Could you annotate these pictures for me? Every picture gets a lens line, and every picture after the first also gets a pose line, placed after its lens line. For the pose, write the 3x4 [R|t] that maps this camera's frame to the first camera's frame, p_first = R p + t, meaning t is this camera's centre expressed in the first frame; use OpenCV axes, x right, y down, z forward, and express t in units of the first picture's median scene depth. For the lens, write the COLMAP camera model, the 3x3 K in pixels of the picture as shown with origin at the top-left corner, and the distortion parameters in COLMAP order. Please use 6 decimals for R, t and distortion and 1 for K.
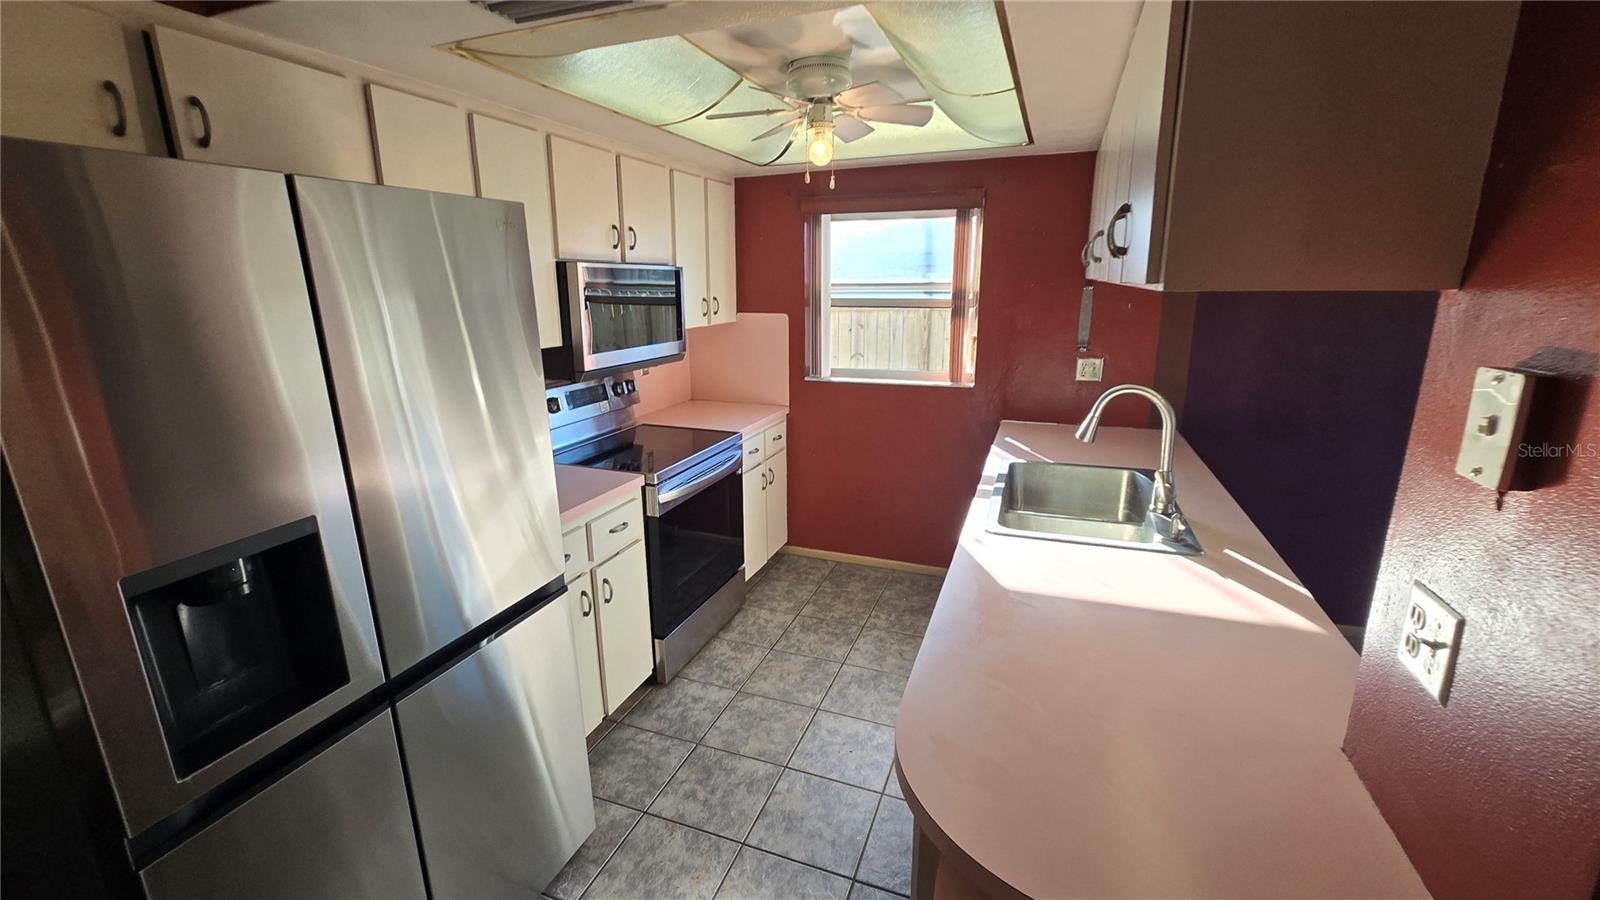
lens RADIAL K [[660.2, 0, 792.2], [0, 660.2, 442.5], [0, 0, 1]] dist [-0.003931, 0.004530]
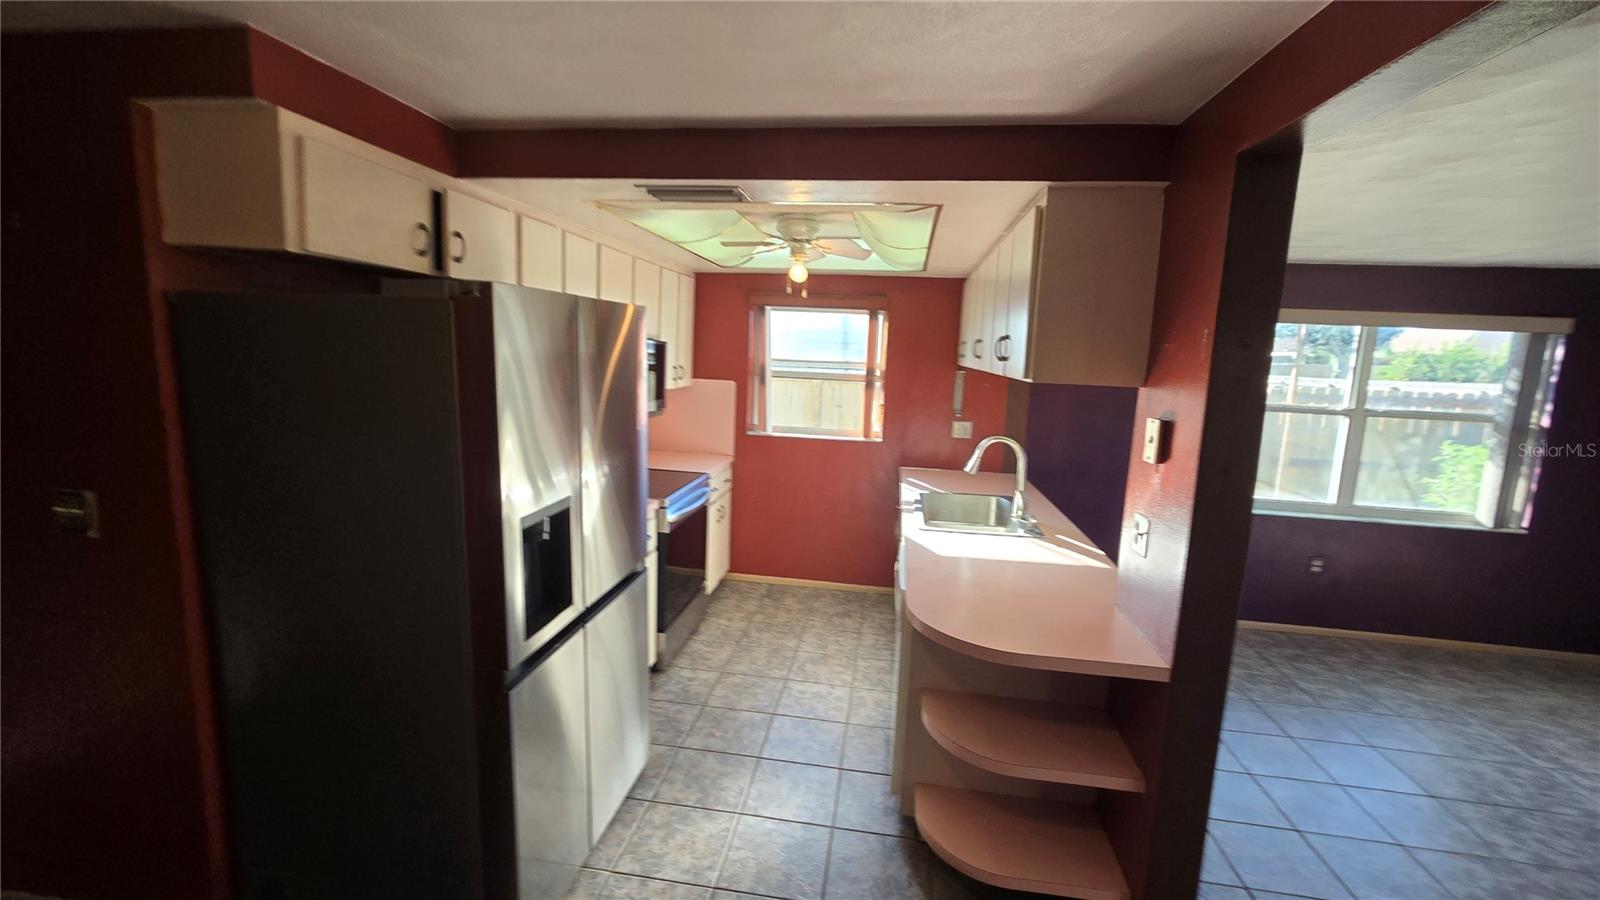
lens RADIAL K [[660.2, 0, 798.8], [0, 660.2, 447.7], [0, 0, 1]] dist [-0.003931, 0.004530]
pose [[0.974428, 0.017238, 0.224038, -0.239785], [0.003462, 0.995783, -0.091675, 0.064643], [-0.224674, 0.090106, 0.970259, -0.326584]]
